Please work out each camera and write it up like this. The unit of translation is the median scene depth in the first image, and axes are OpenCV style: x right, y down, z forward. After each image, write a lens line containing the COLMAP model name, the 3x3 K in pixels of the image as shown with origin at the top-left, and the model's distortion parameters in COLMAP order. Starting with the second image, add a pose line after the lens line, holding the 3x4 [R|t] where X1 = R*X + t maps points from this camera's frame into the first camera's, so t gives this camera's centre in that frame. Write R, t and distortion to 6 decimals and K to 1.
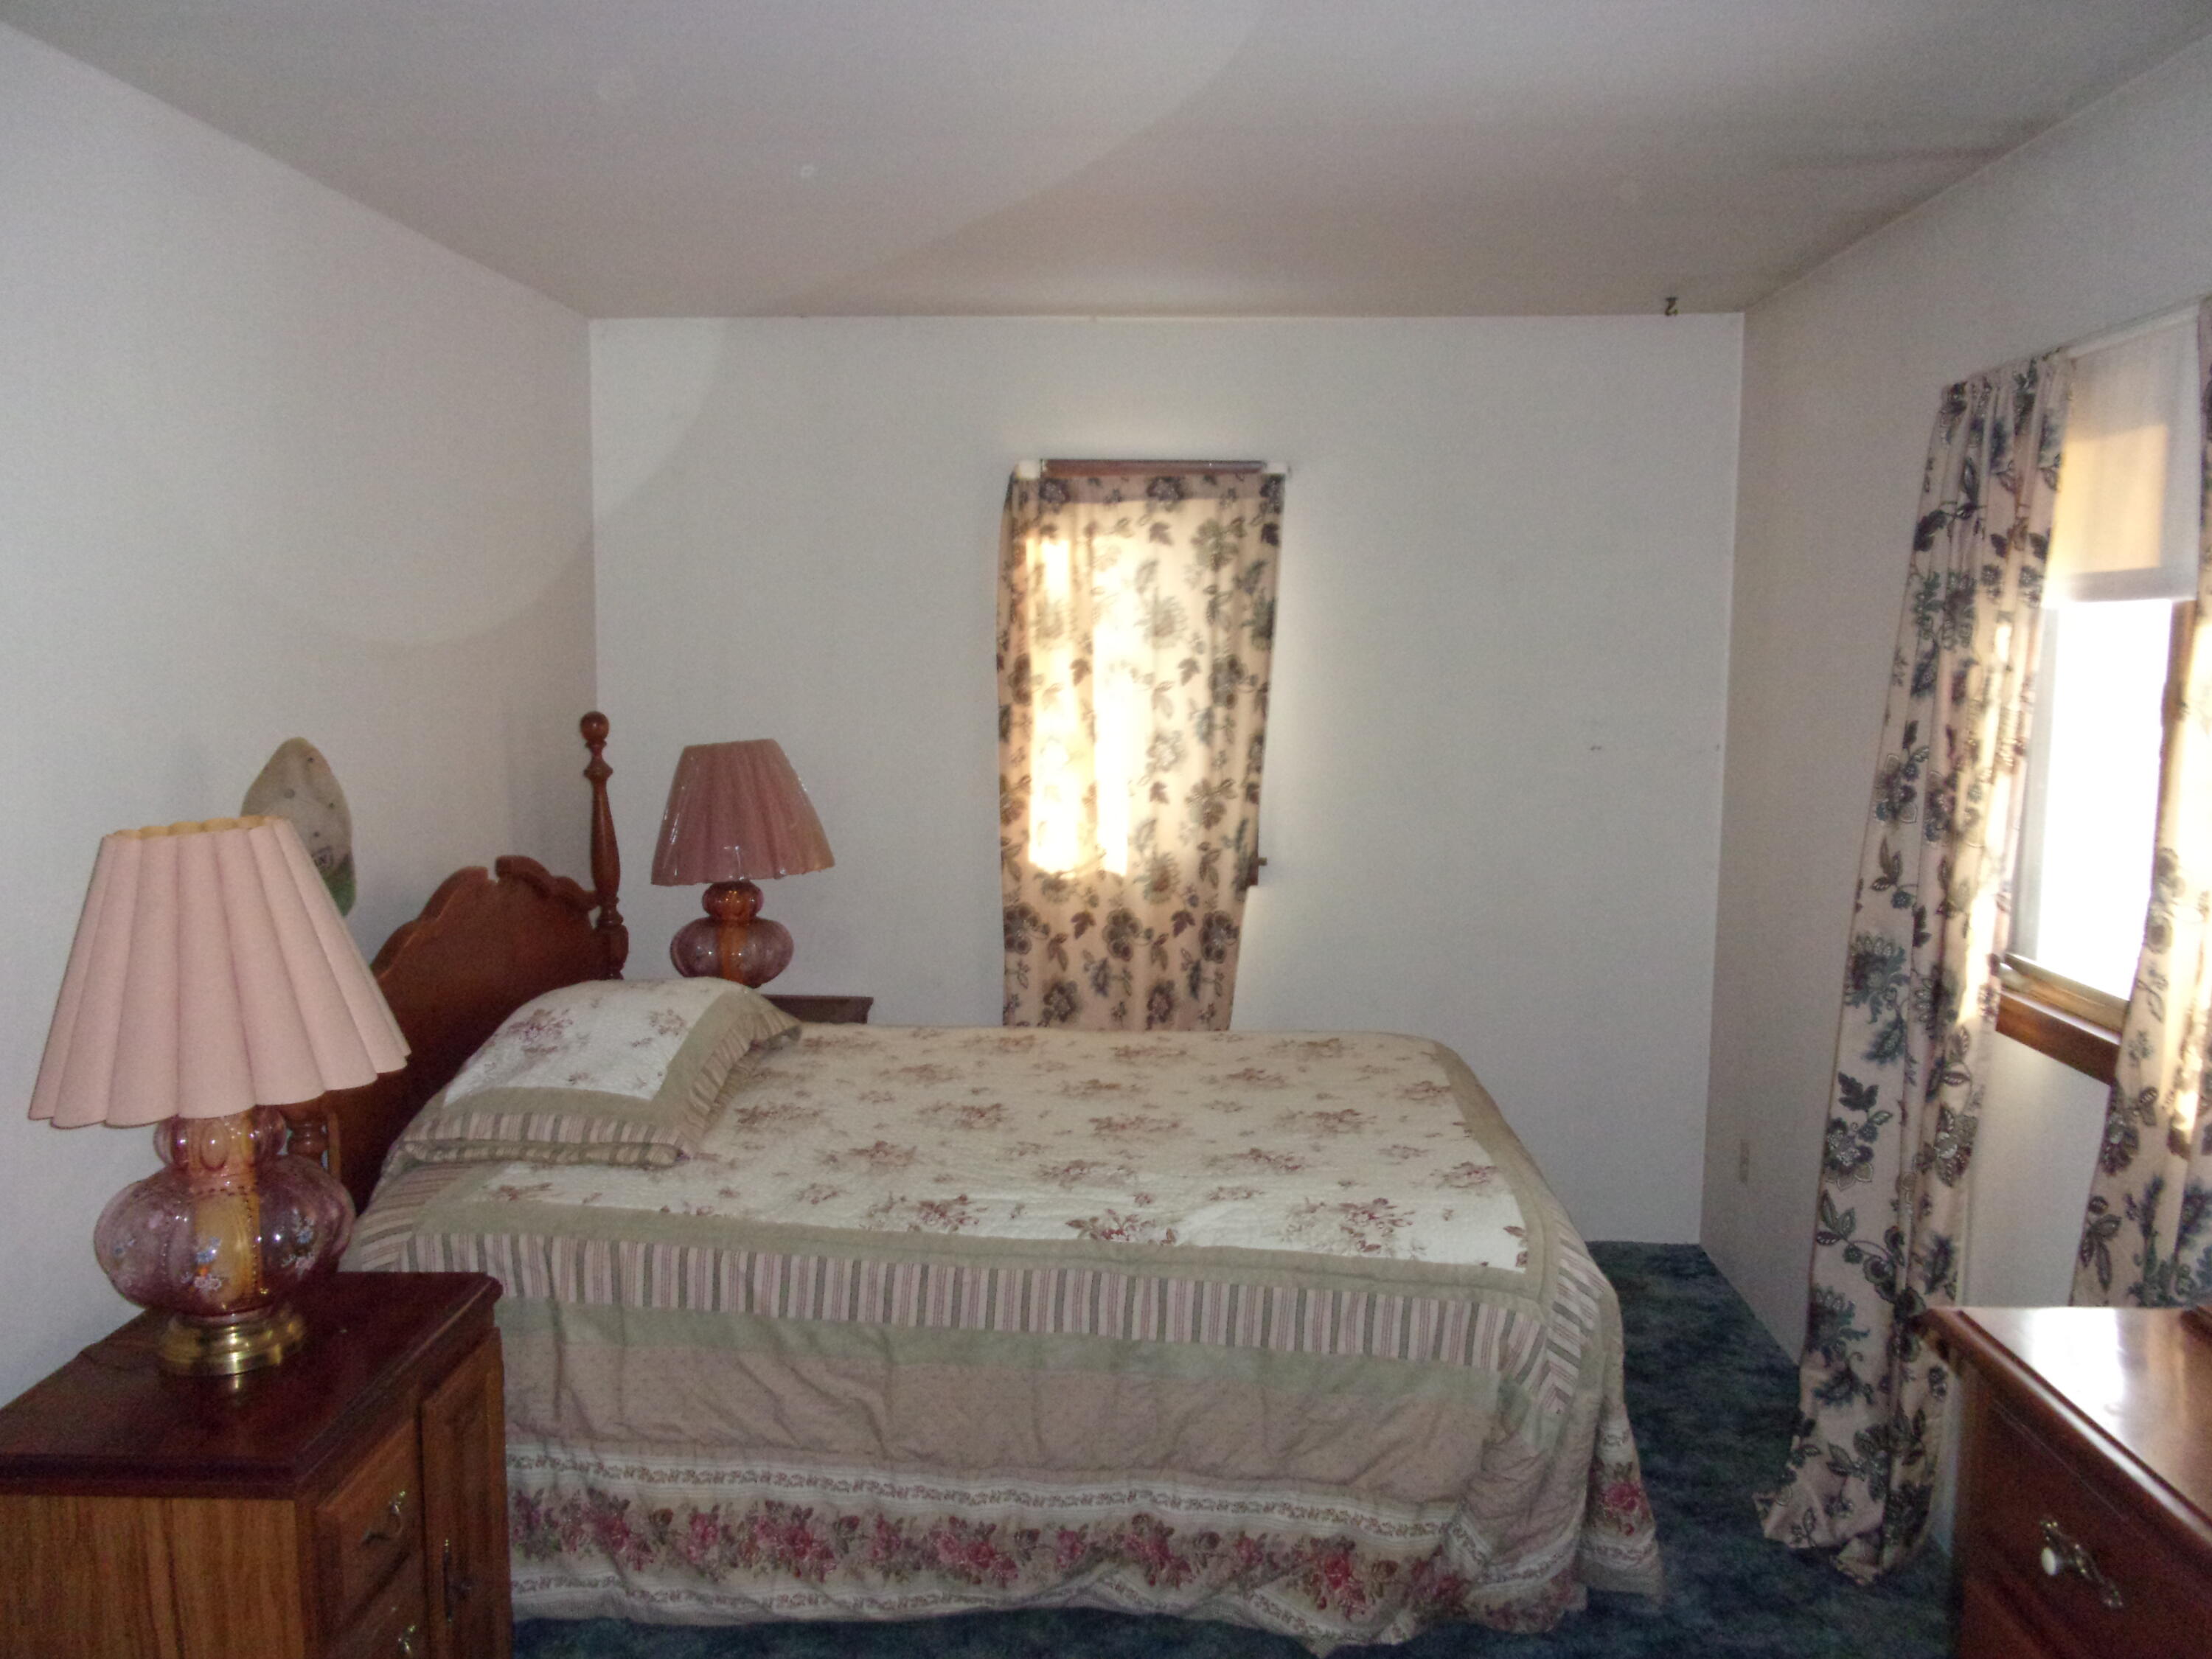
lens RADIAL K [[1851.3, 0, 1106.0], [0, 1851.3, 829.5], [0, 0, 1]] dist [0.023583, -0.001174]
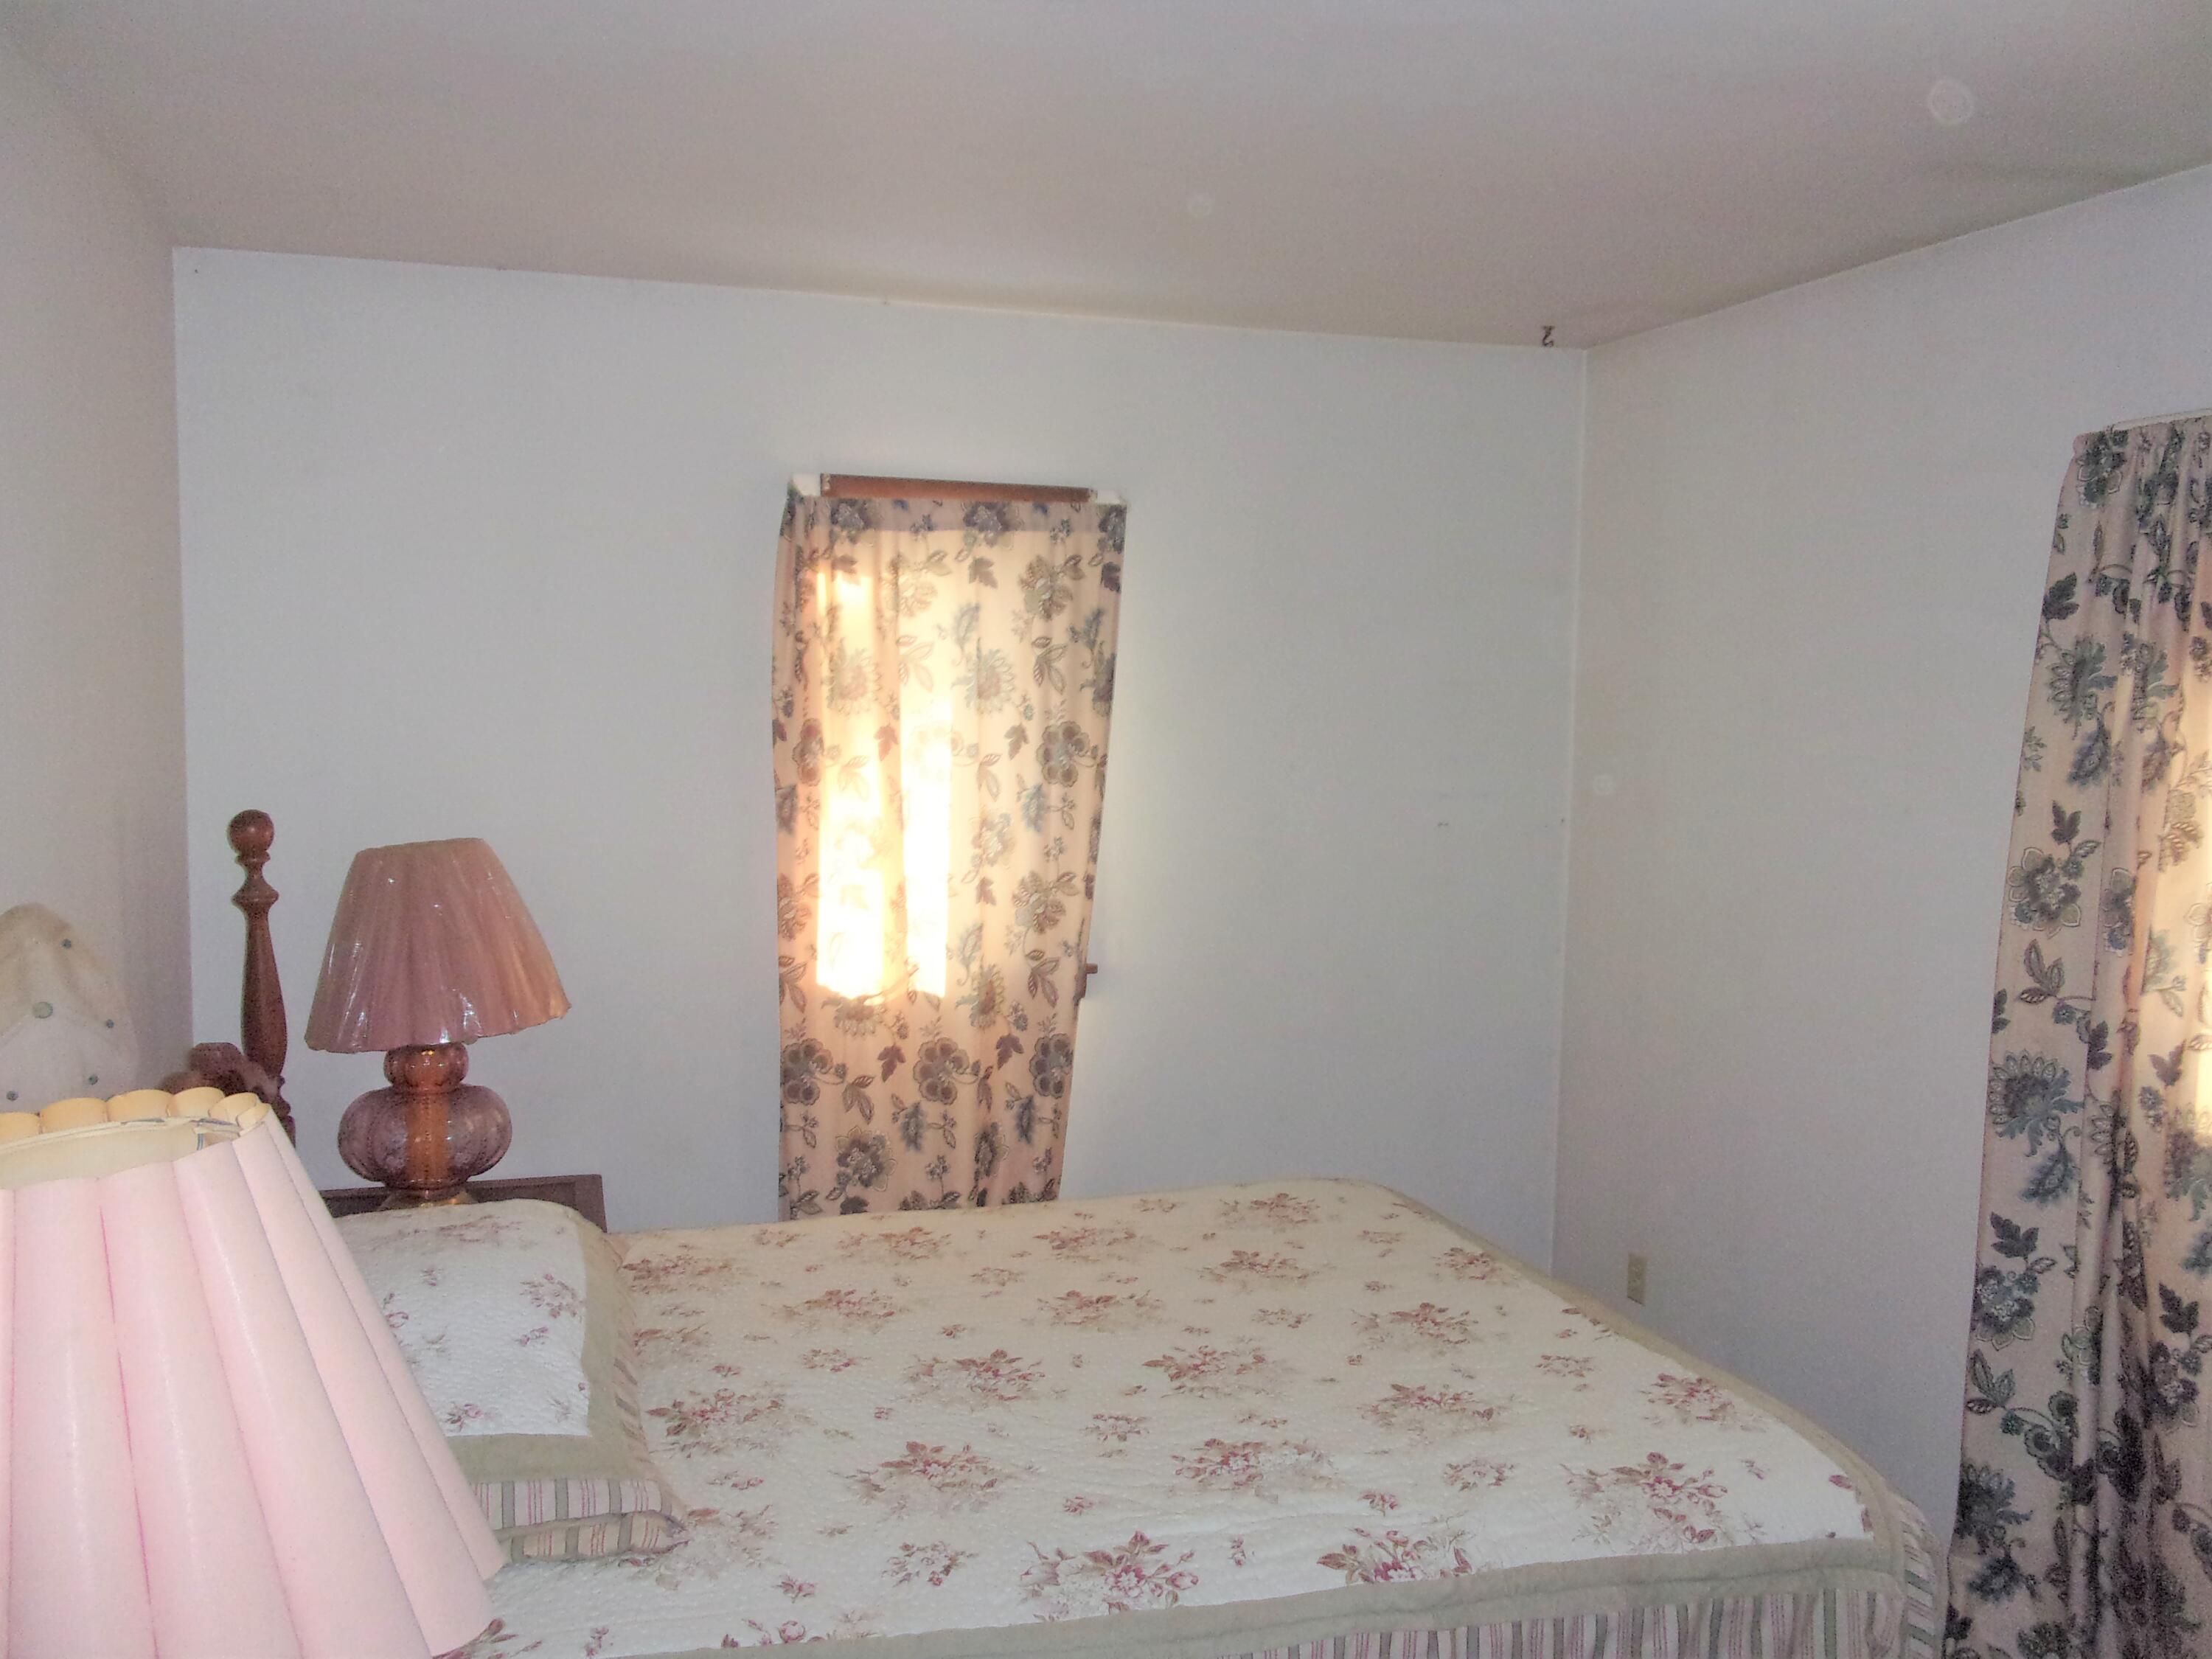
lens RADIAL K [[1867.2, 0, 1106.0], [0, 1867.2, 798.3], [0, 0, 1]] dist [0.039191, -0.013340]
pose [[0.932802, -0.016633, 0.360004, -0.214968], [0.029433, 0.999113, -0.030103, -0.034607], [-0.359184, 0.038677, 0.932465, 0.222386]]
